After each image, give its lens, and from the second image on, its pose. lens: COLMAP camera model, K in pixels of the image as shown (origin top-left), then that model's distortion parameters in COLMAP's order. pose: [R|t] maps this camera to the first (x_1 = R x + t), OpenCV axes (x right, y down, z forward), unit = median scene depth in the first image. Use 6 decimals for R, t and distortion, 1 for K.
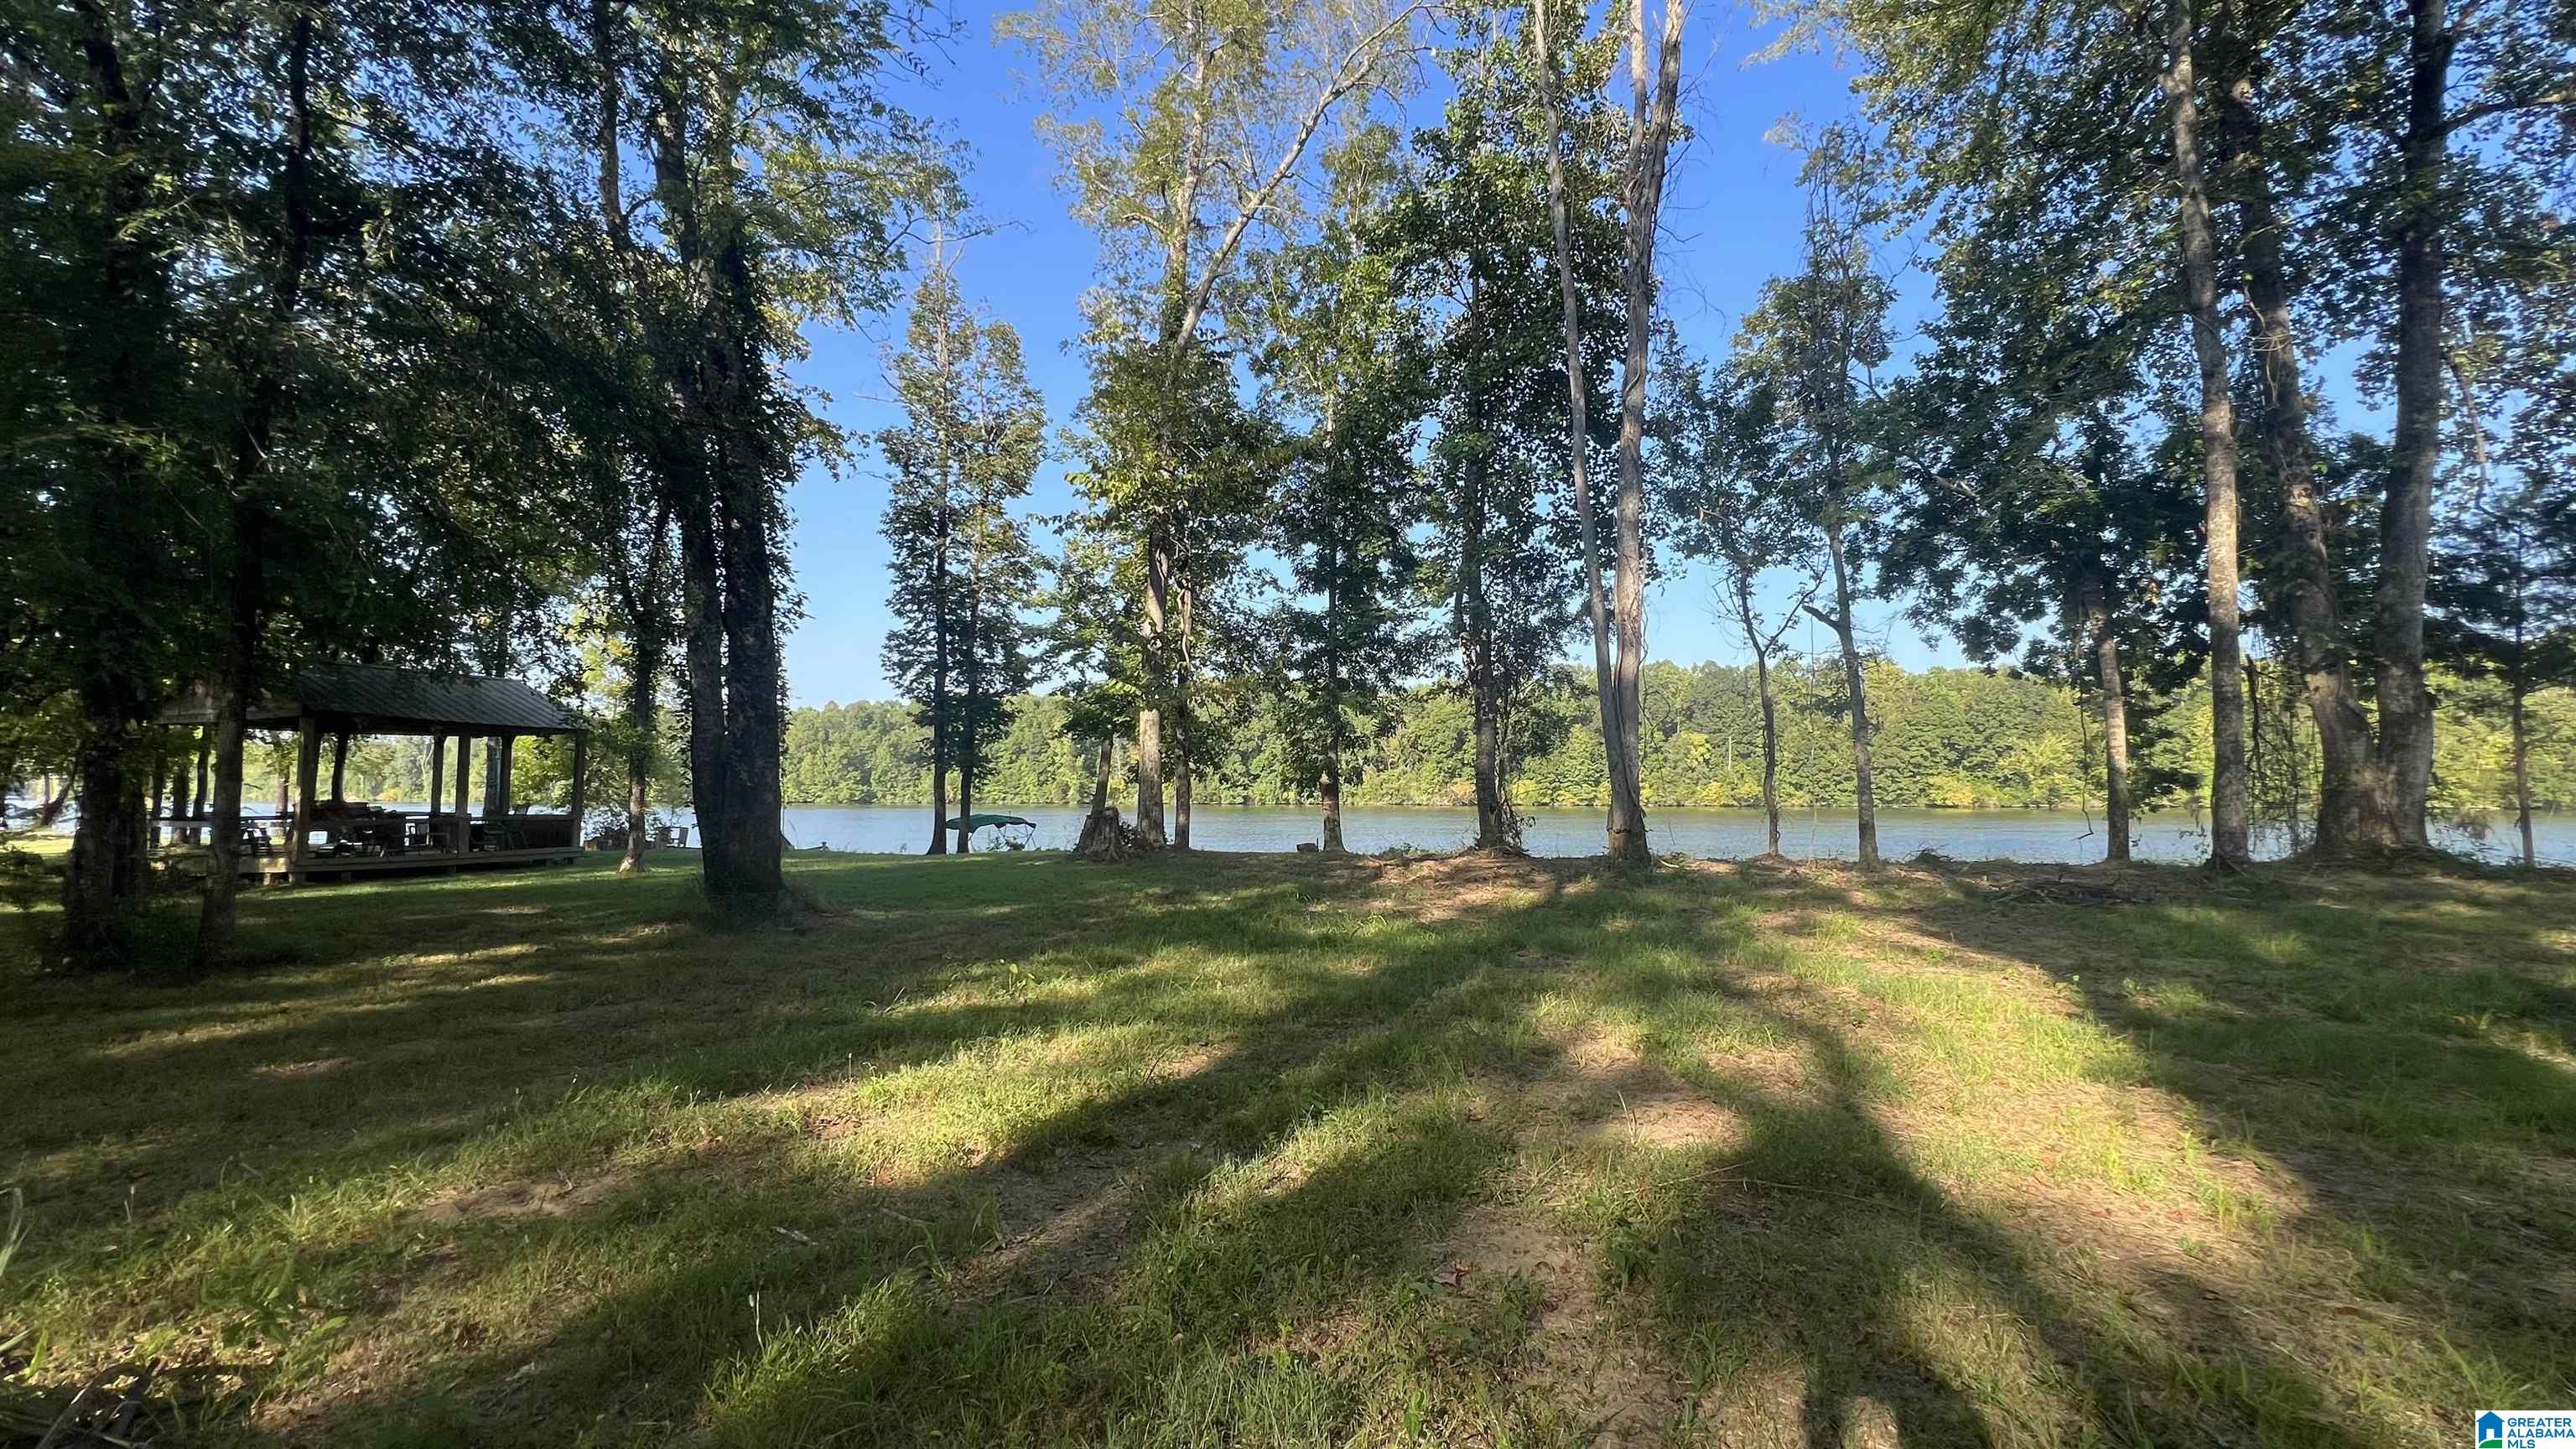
lens RADIAL K [[1008.3, 0, 1282.8], [0, 1008.3, 724.3], [0, 0, 1]] dist [0.000202, 0.000008]
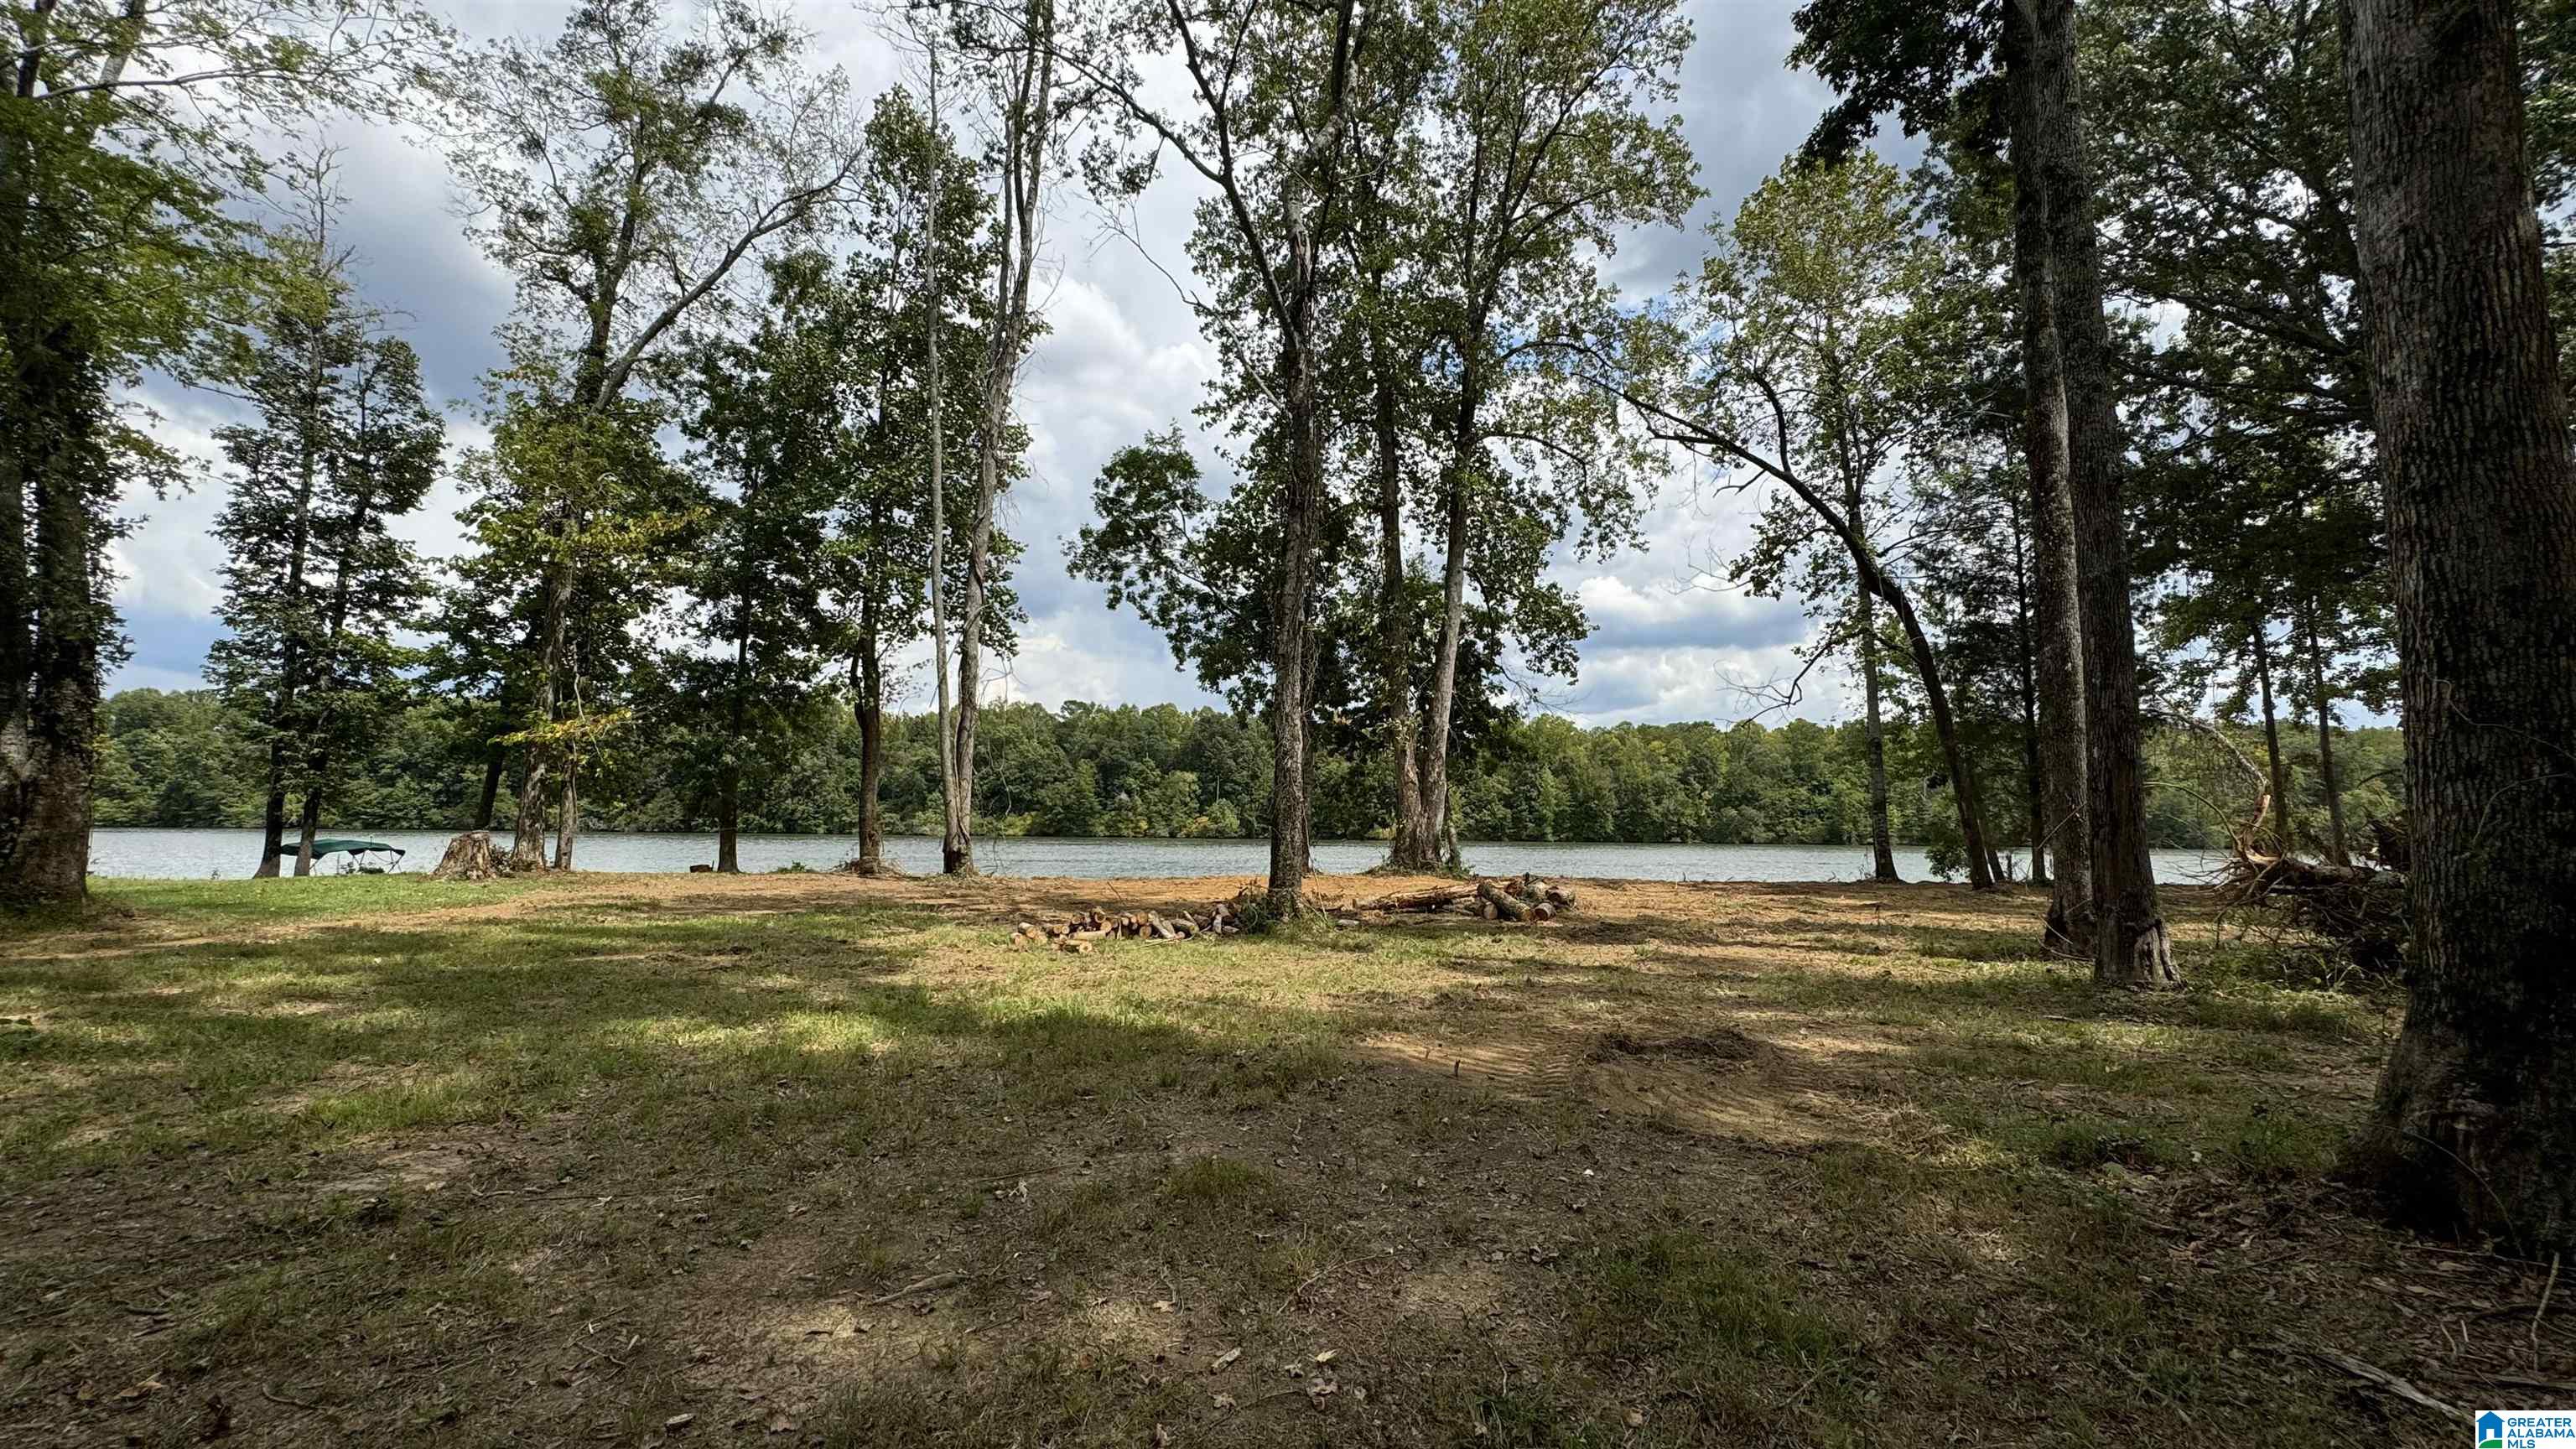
lens RADIAL K [[1033.8, 0, 1288.0], [0, 1033.8, 723.7], [0, 0, 1]] dist [-0.002297, 0.000582]
pose [[0.901902, 0.049795, 0.429061, 0.095066], [-0.032940, 0.998369, -0.046626, -0.004295], [-0.430683, 0.027919, 0.902071, -0.278316]]
